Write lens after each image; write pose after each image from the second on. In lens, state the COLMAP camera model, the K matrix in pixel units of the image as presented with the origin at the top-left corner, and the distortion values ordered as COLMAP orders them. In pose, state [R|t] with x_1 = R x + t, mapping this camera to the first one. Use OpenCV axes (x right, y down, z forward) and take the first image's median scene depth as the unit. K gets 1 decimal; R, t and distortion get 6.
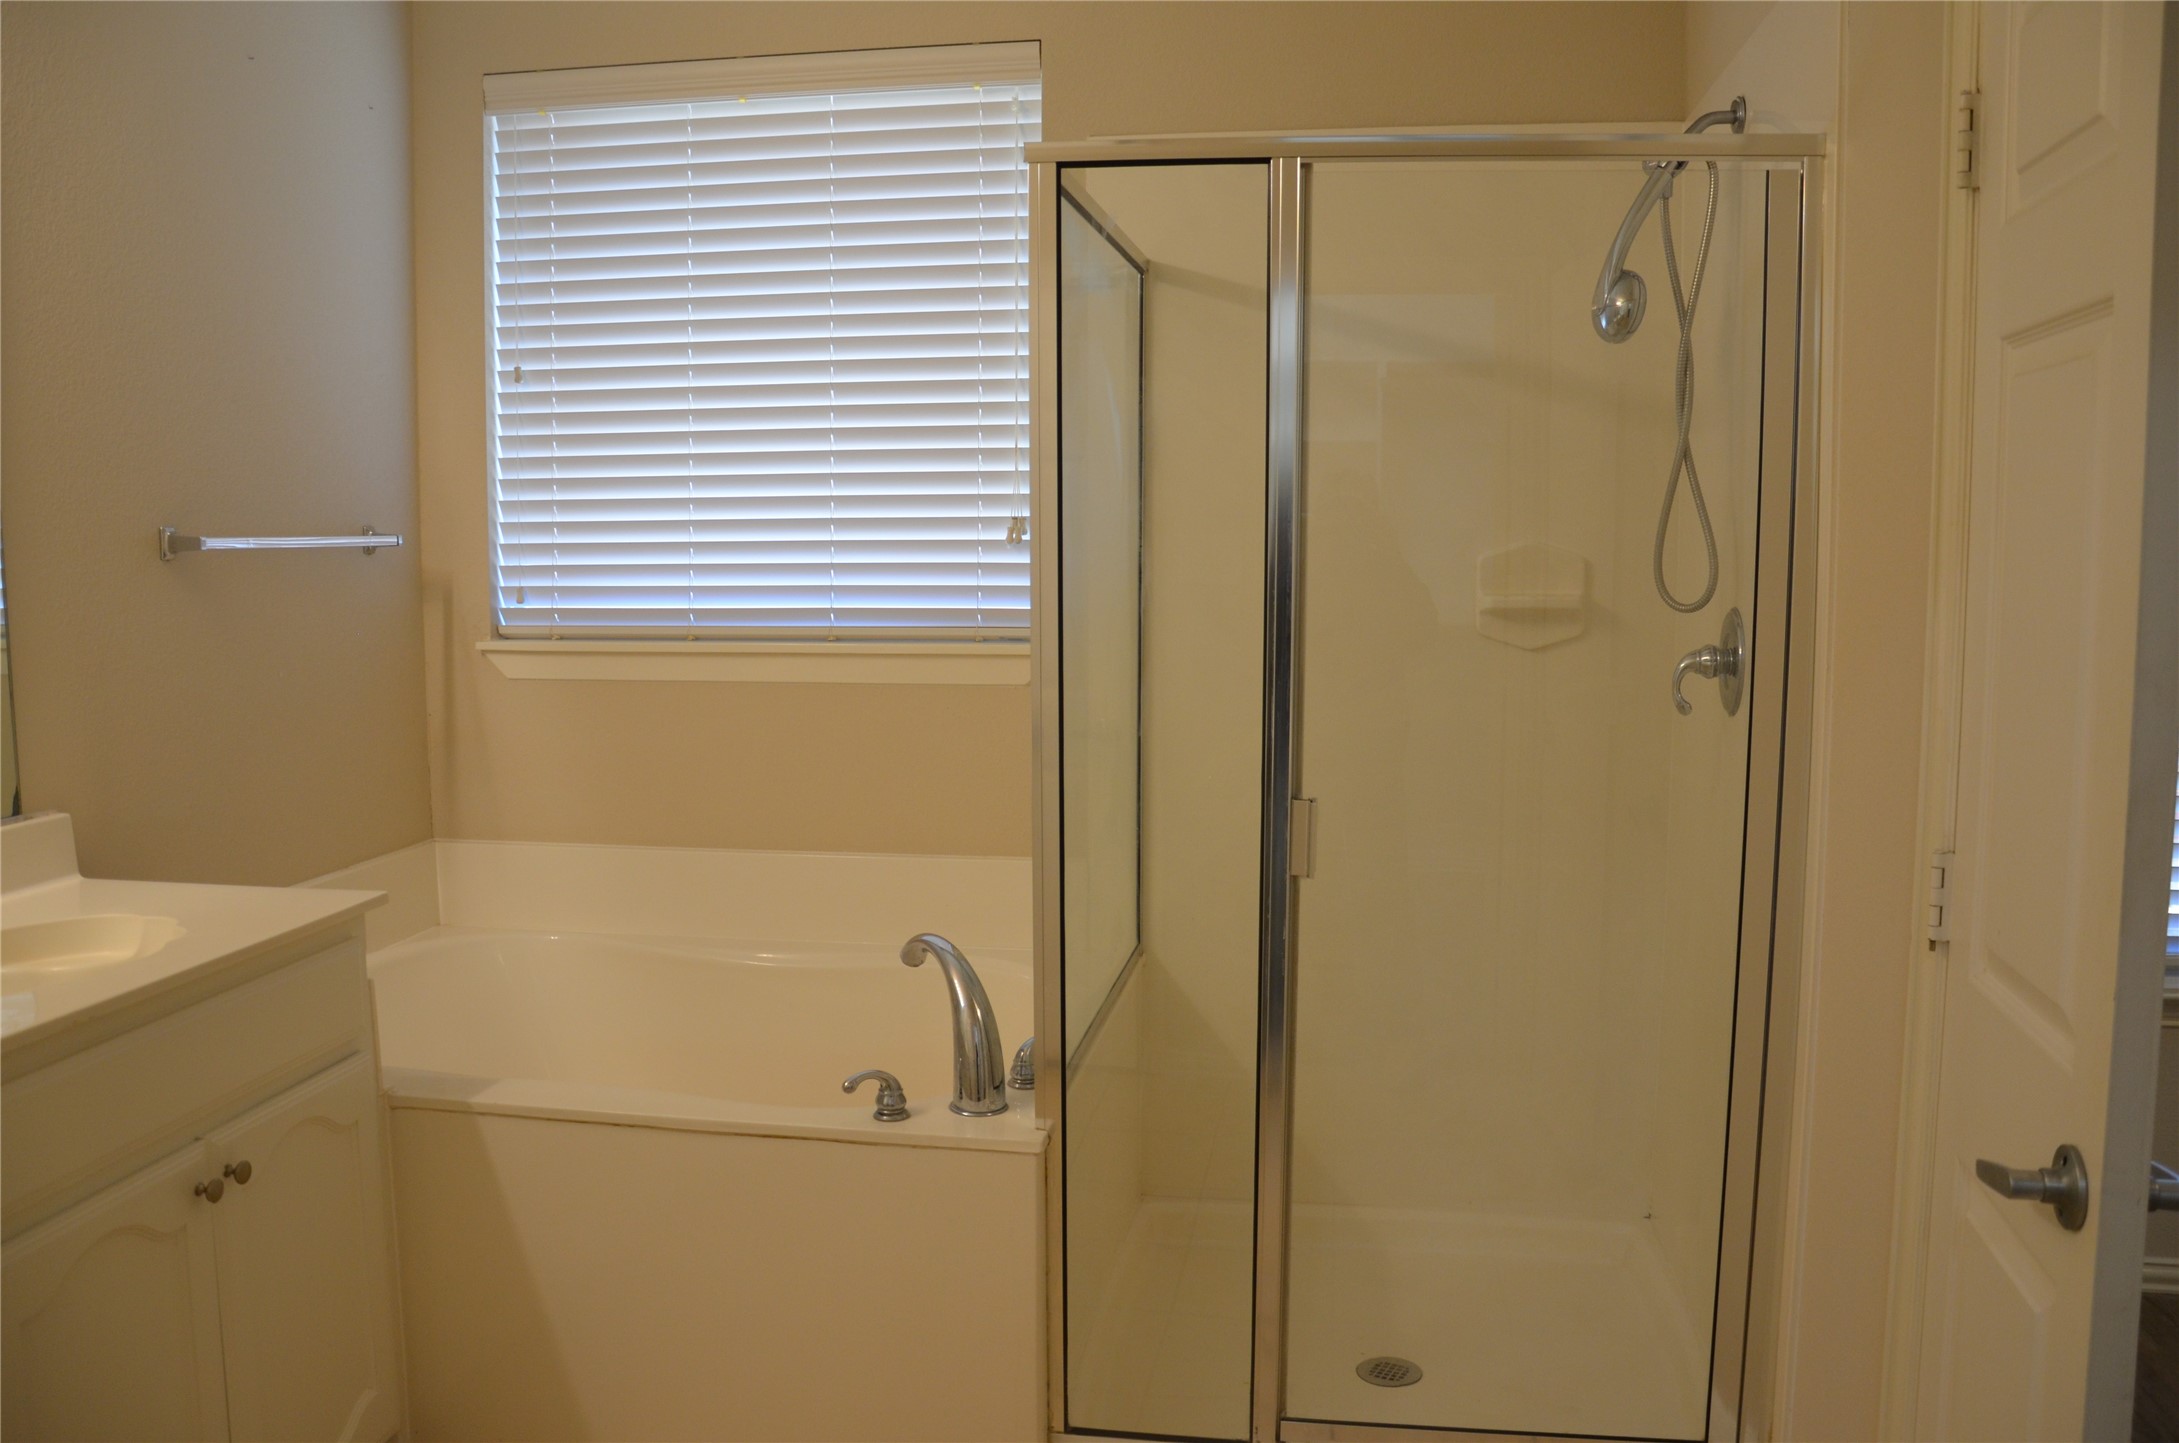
lens RADIAL K [[1702.8, 0, 1100.0], [0, 1702.8, 710.4], [0, 0, 1]] dist [-0.160939, 0.127330]
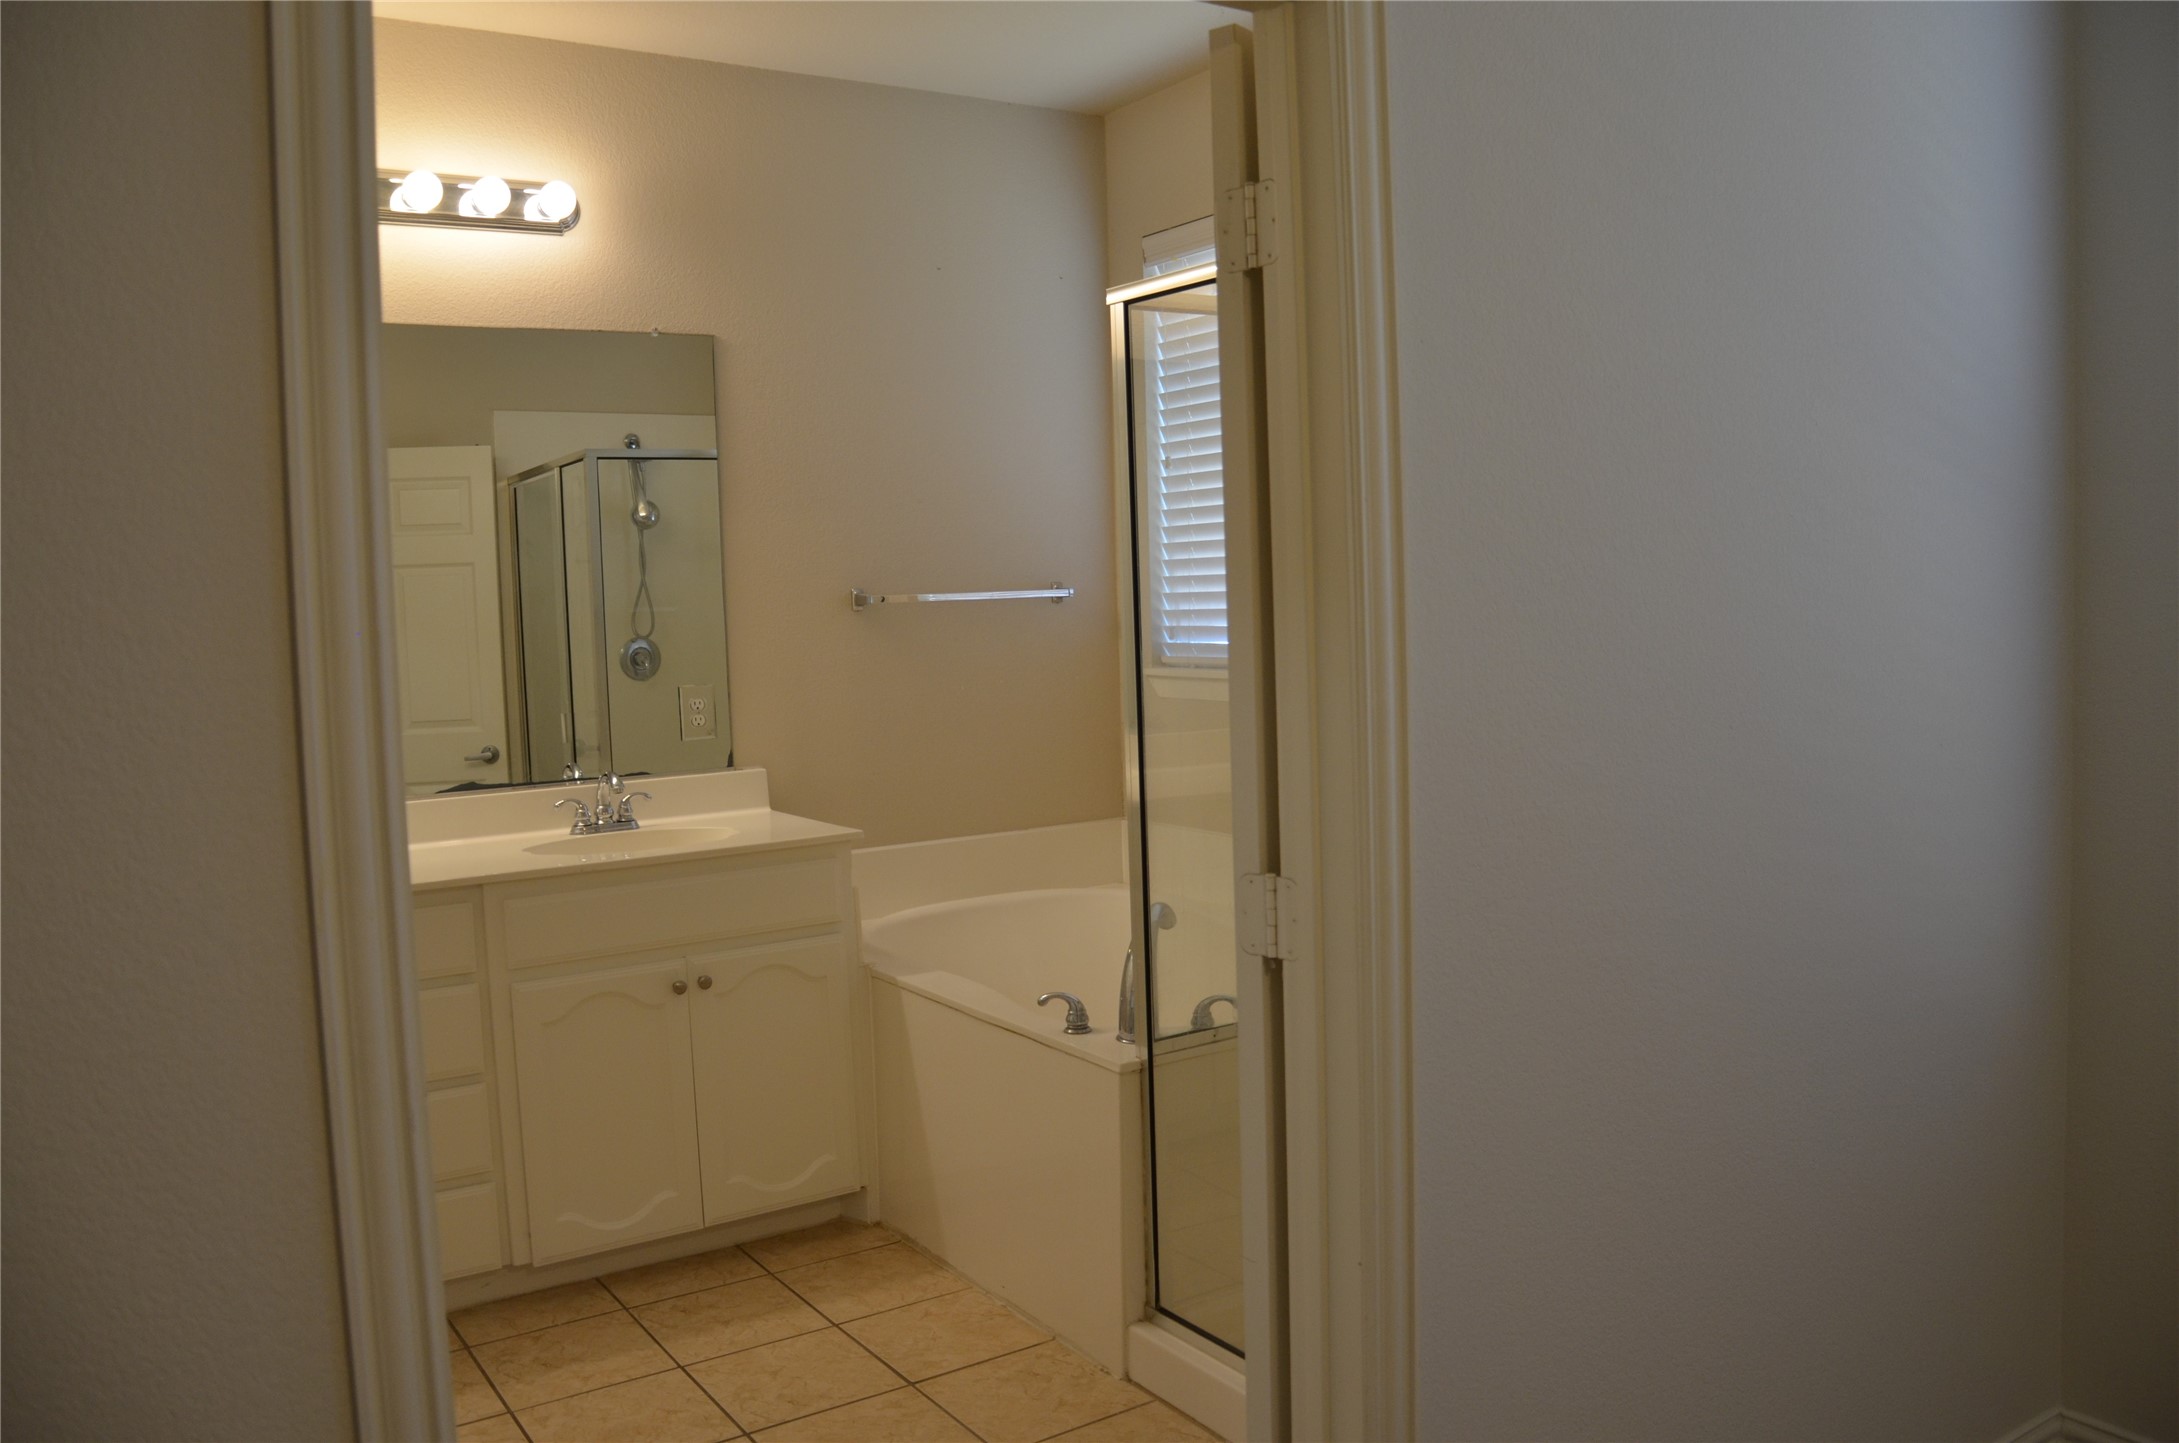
lens RADIAL K [[1702.8, 0, 1100.0], [0, 1702.8, 710.4], [0, 0, 1]] dist [-0.160939, 0.127330]
pose [[0.675673, 0.032122, -0.736501, 0.617797], [-0.045063, 0.998982, 0.002228, -0.010137], [0.735823, 0.031683, 0.676433, 0.076632]]
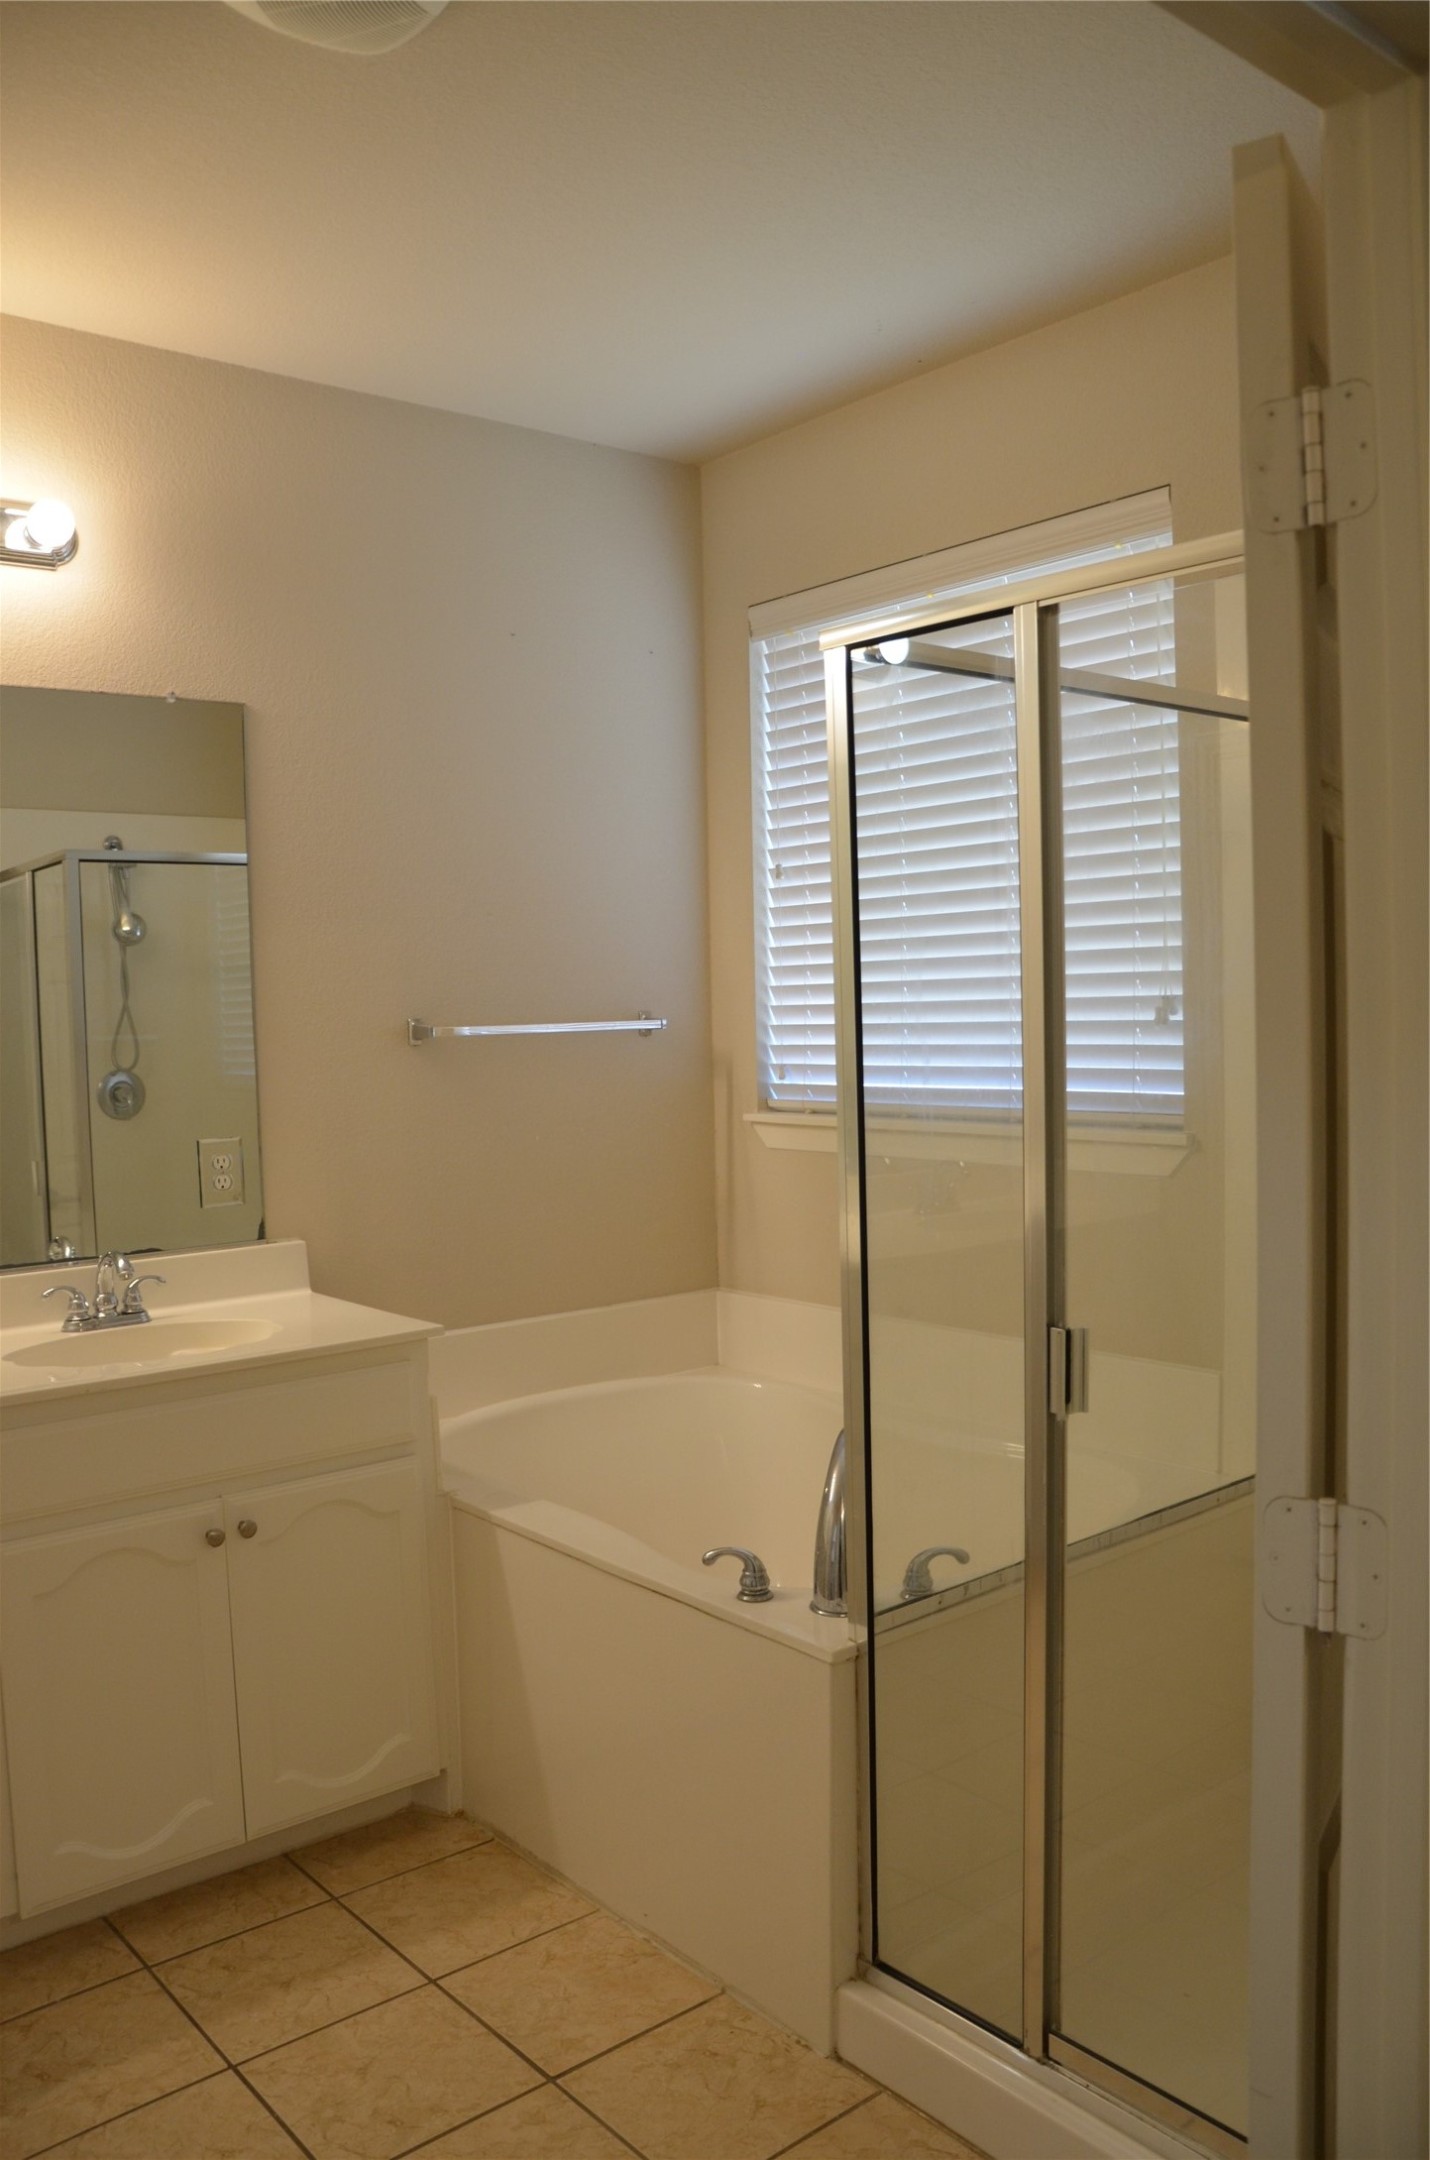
lens RADIAL K [[1687.9, 0, 728.3], [0, 1687.9, 1098.5], [0, 0, 1]] dist [-0.160939, 0.127330]
pose [[0.749494, 0.017815, -0.661772, 0.378472], [-0.043582, 0.998797, -0.022471, -0.026840], [0.660575, 0.045683, 0.749368, 0.158367]]
